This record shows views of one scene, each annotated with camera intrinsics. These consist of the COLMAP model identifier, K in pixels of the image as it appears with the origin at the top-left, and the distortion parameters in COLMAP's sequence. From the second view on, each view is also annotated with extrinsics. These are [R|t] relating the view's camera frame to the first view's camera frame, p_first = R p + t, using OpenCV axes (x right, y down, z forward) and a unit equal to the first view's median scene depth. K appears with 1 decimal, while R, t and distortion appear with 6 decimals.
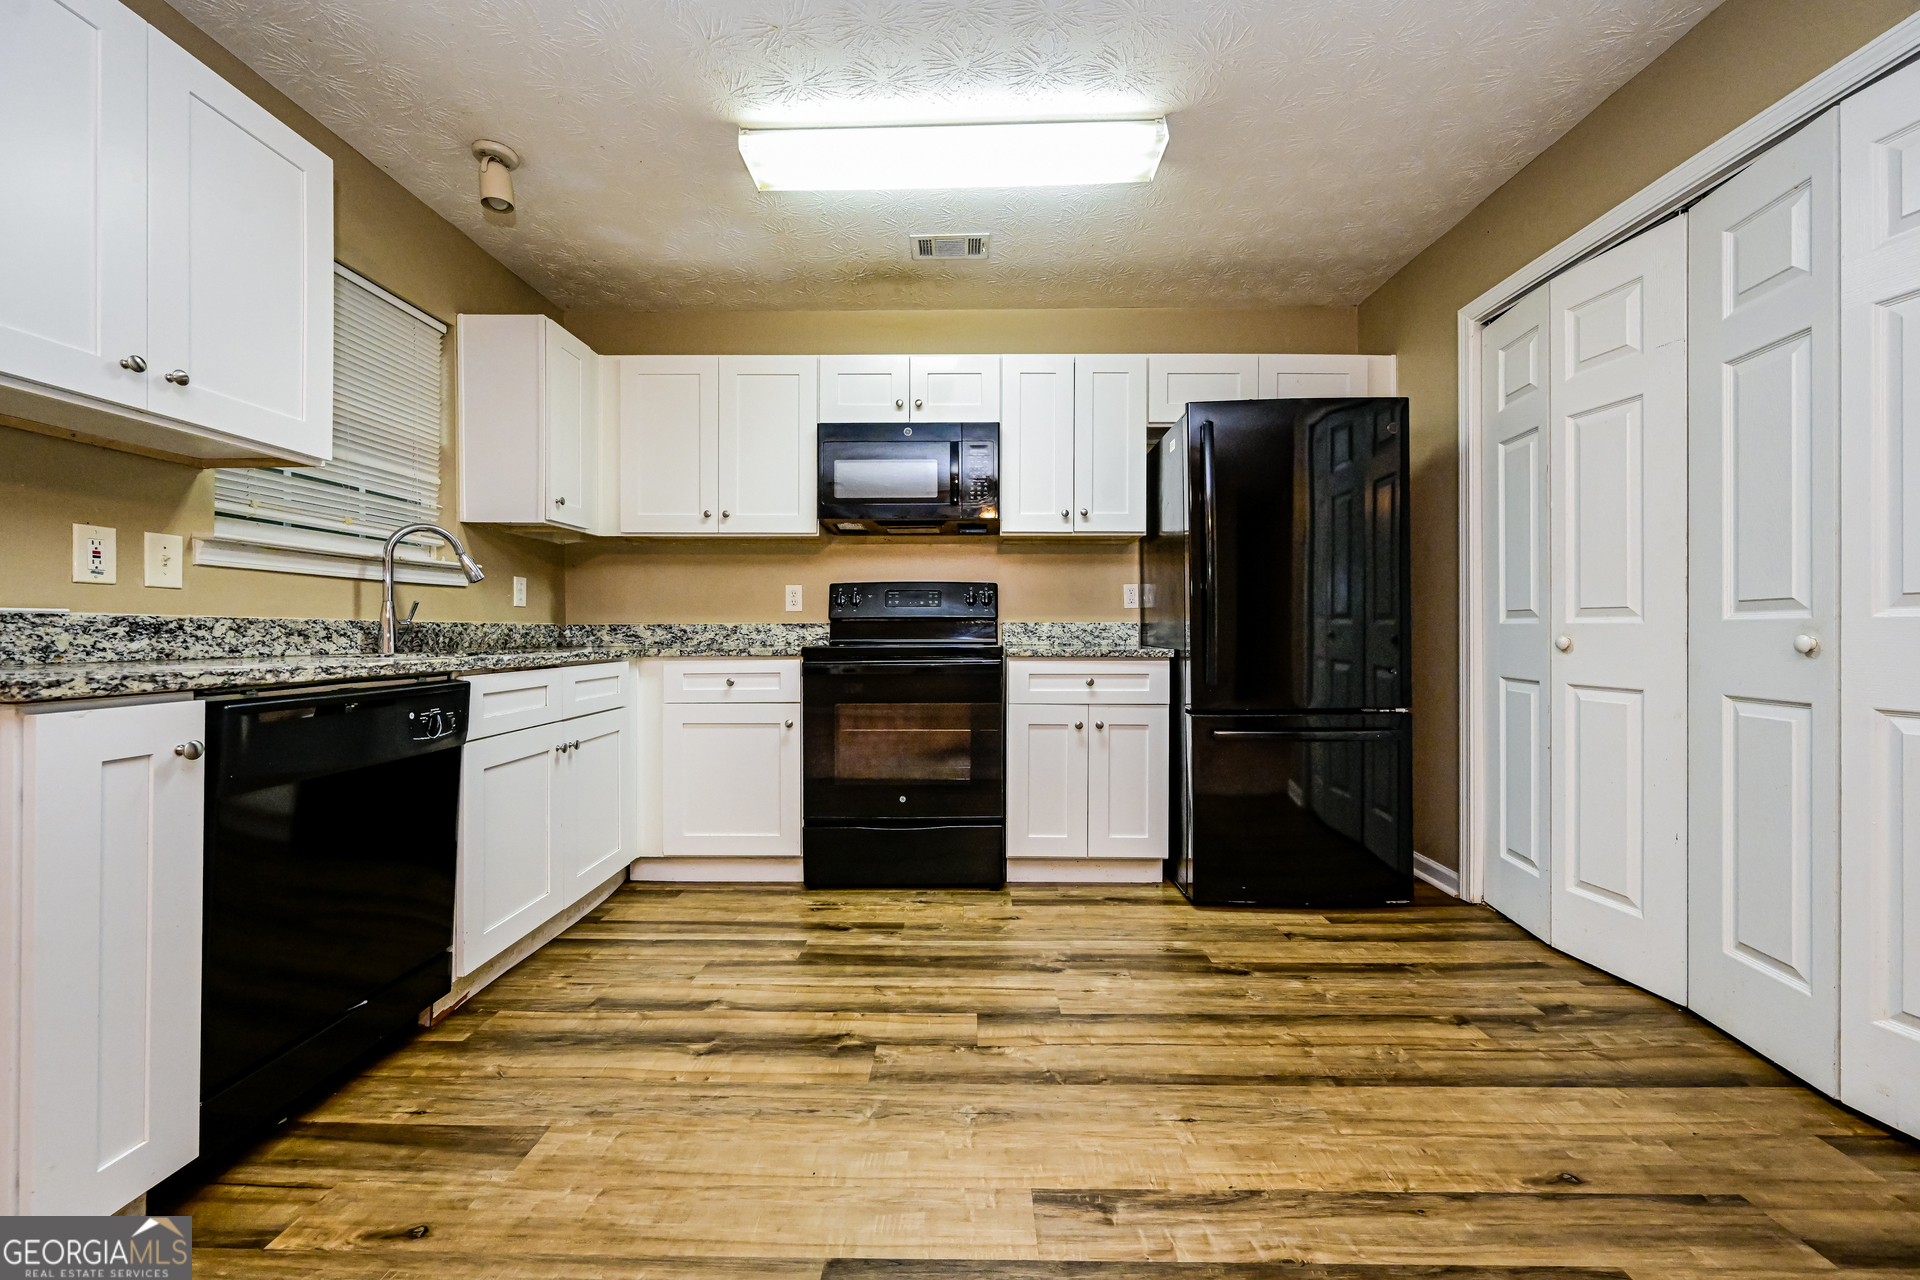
lens RADIAL K [[746.1, 0, 962.3], [0, 746.1, 635.7], [0, 0, 1]] dist [-0.012335, -0.000026]
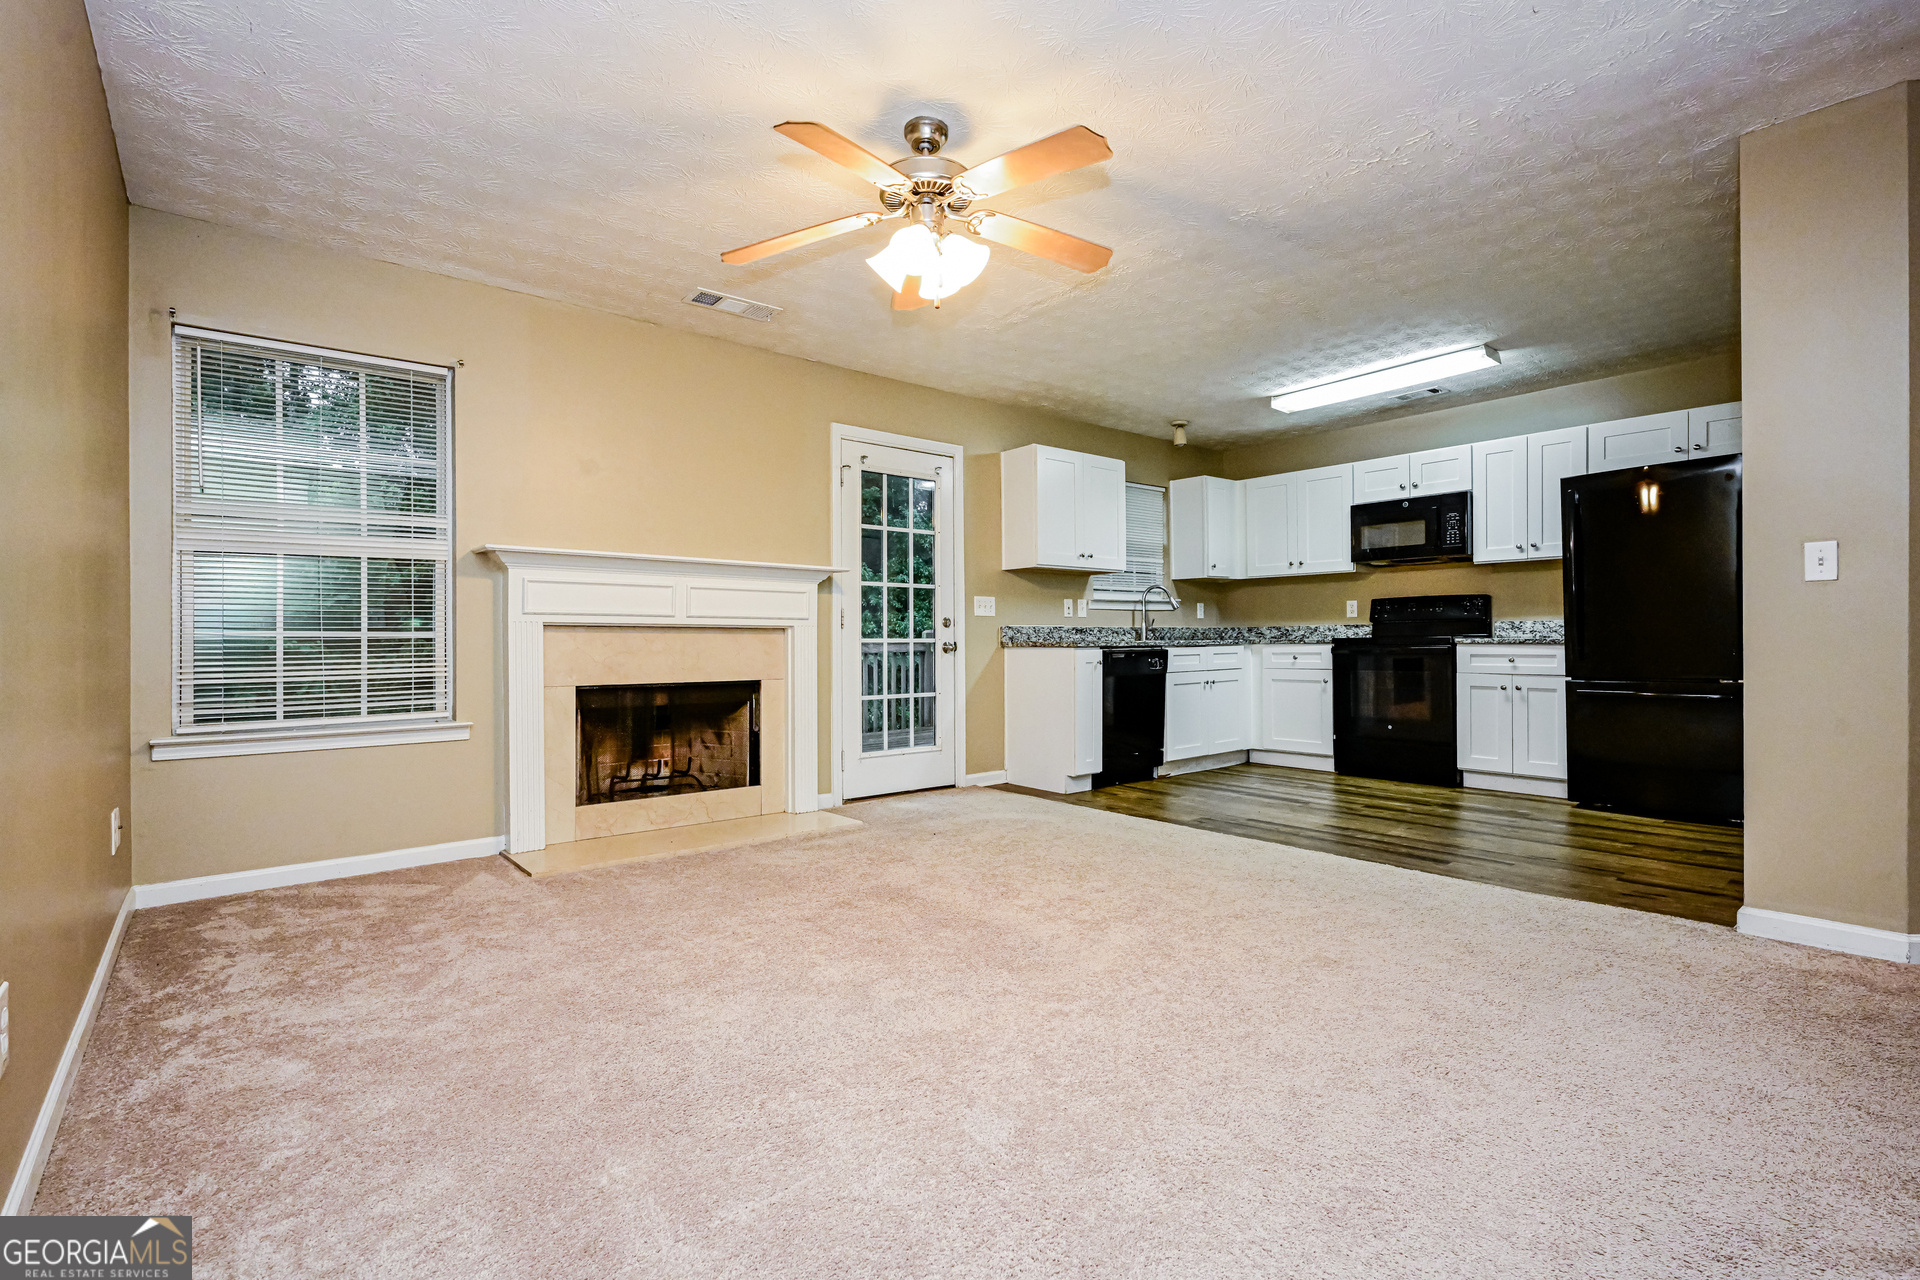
lens RADIAL K [[880.9, 0, 960.0], [0, 880.9, 640.0], [0, 0, 1]] dist [-0.000376, -0.000014]
pose [[0.642730, -0.005089, -0.766076, 0.847006], [0.004256, 0.999986, -0.003072, 0.022749], [0.766081, -0.001286, 0.642743, -1.063175]]
